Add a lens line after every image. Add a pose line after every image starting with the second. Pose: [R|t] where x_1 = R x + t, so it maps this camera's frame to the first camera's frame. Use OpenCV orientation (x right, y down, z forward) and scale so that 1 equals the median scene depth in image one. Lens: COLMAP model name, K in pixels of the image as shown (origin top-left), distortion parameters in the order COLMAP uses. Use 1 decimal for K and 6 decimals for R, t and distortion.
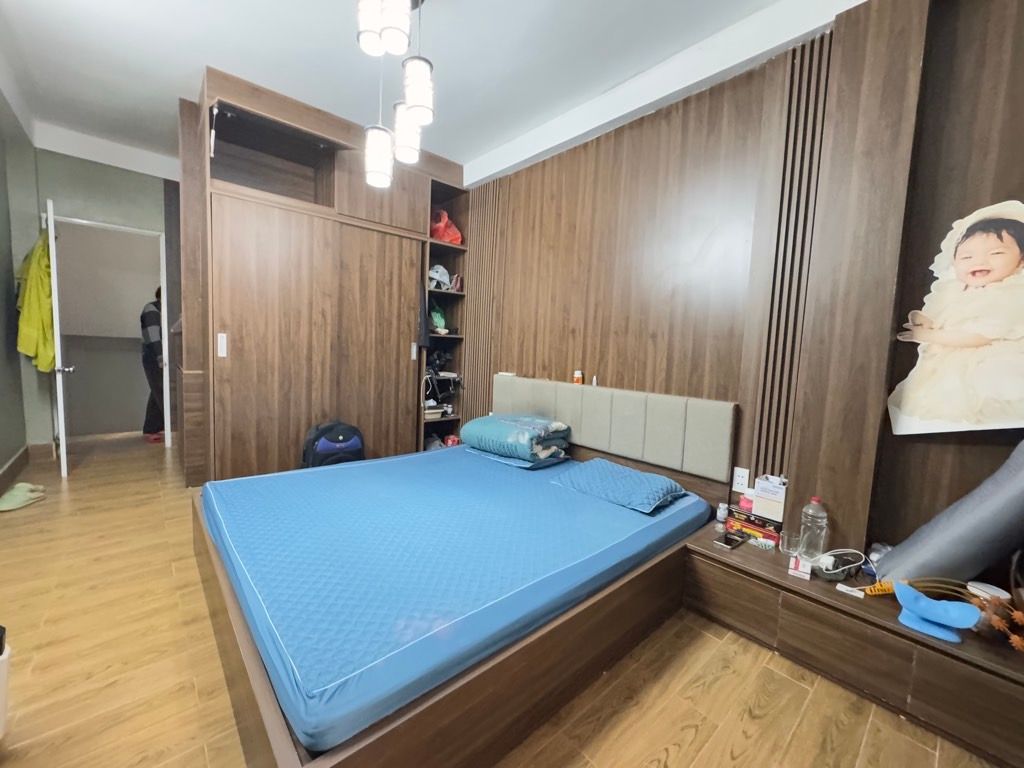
lens RADIAL K [[406.2, 0, 513.2], [0, 406.2, 383.8], [0, 0, 1]] dist [-0.001437, 0.000517]
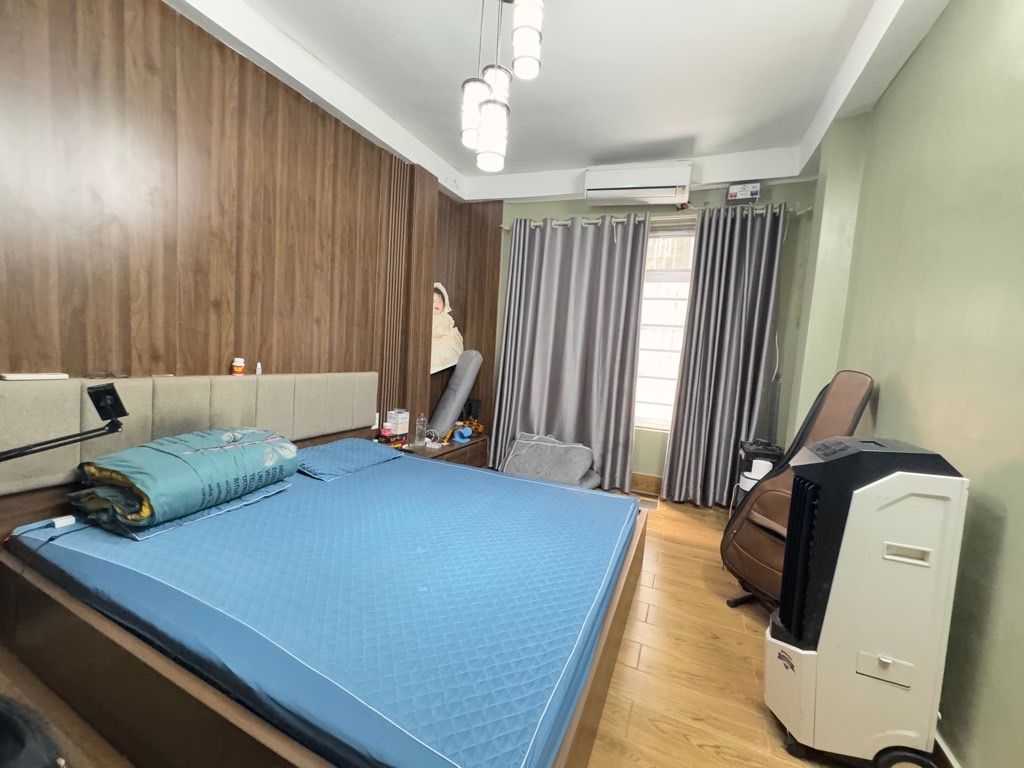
lens RADIAL K [[406.2, 0, 515.5], [0, 406.2, 381.5], [0, 0, 1]] dist [-0.001437, 0.000517]
pose [[-0.395349, -0.134358, 0.908651, -0.792413], [-0.000829, 0.989296, 0.145922, -0.105805], [-0.918531, 0.056937, -0.391229, 0.863695]]
